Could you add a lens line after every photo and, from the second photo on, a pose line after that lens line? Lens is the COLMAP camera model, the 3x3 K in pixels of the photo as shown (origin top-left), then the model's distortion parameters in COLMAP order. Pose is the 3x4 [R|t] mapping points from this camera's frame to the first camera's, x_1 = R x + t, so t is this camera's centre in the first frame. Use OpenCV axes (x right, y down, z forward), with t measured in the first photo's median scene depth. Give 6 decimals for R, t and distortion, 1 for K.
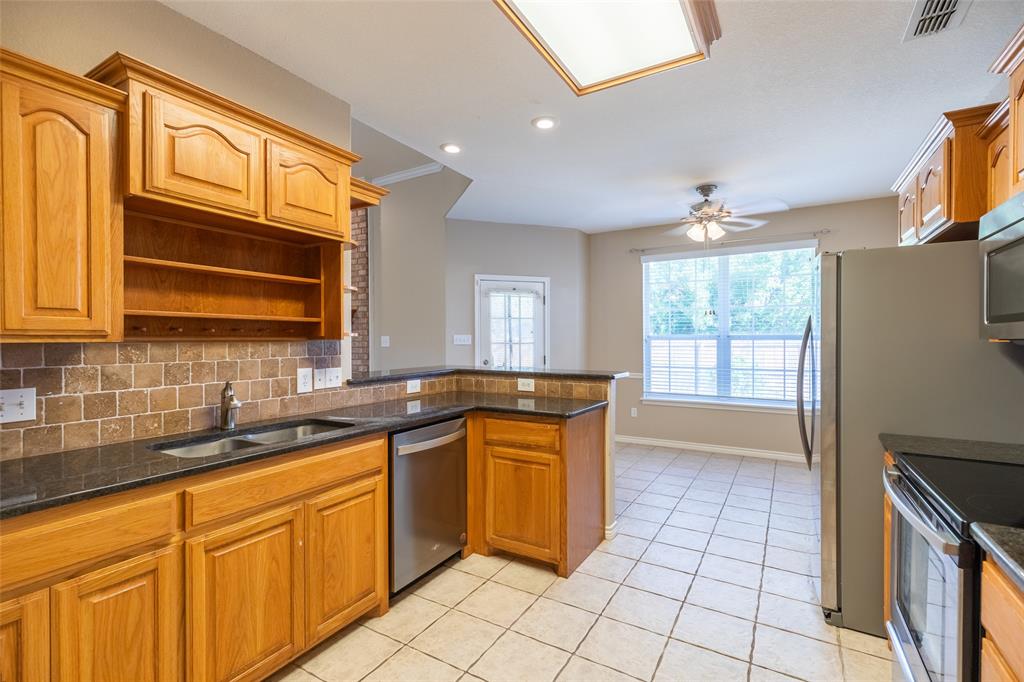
lens RADIAL K [[463.7, 0, 510.4], [0, 463.7, 343.2], [0, 0, 1]] dist [0.000973, 0.000427]
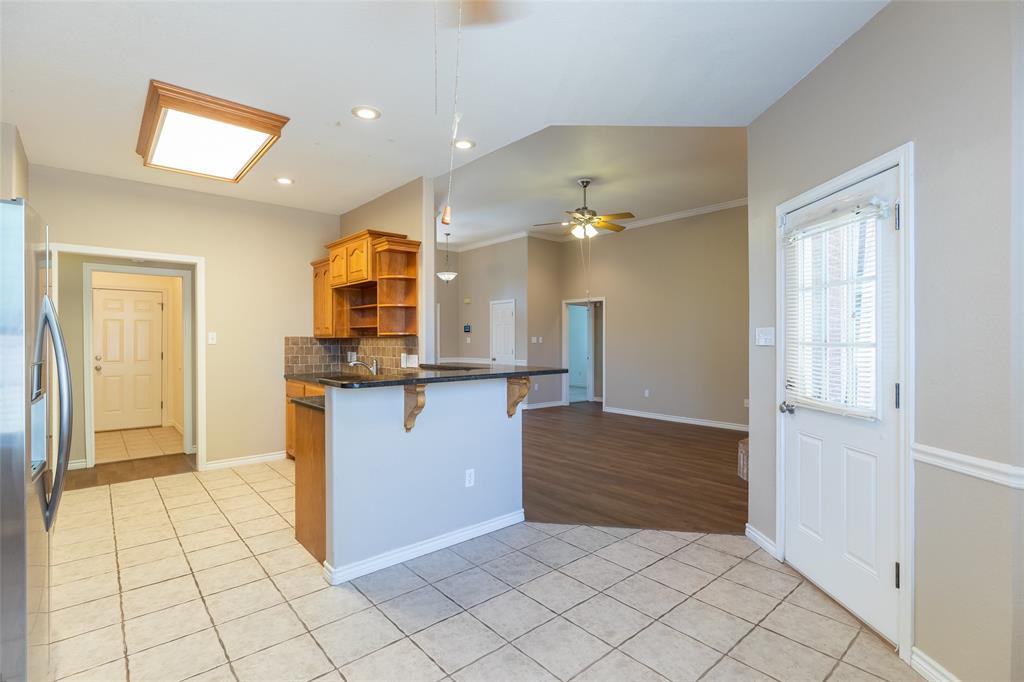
lens RADIAL K [[484.7, 0, 491.0], [0, 484.7, 340.2], [0, 0, 1]] dist [0.001999, -0.000755]
pose [[-0.324454, 0.001751, -0.945900, 1.177446], [-0.010514, 0.999930, 0.005458, -0.008609], [0.945843, 0.011716, -0.324413, 1.945276]]
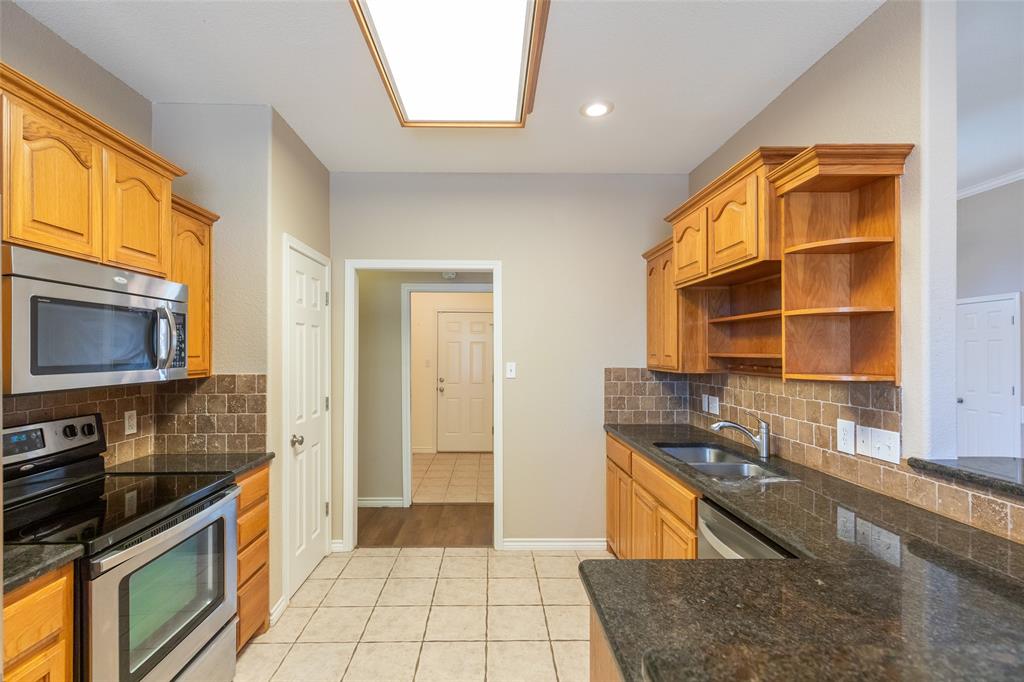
lens RADIAL K [[463.7, 0, 504.4], [0, 463.7, 349.4], [0, 0, 1]] dist [0.000973, 0.000427]
pose [[-0.835259, -0.004513, -0.549839, 0.442817], [-0.007610, 0.999965, 0.003353, -0.060561], [0.549804, 0.006985, -0.835264, 1.366036]]
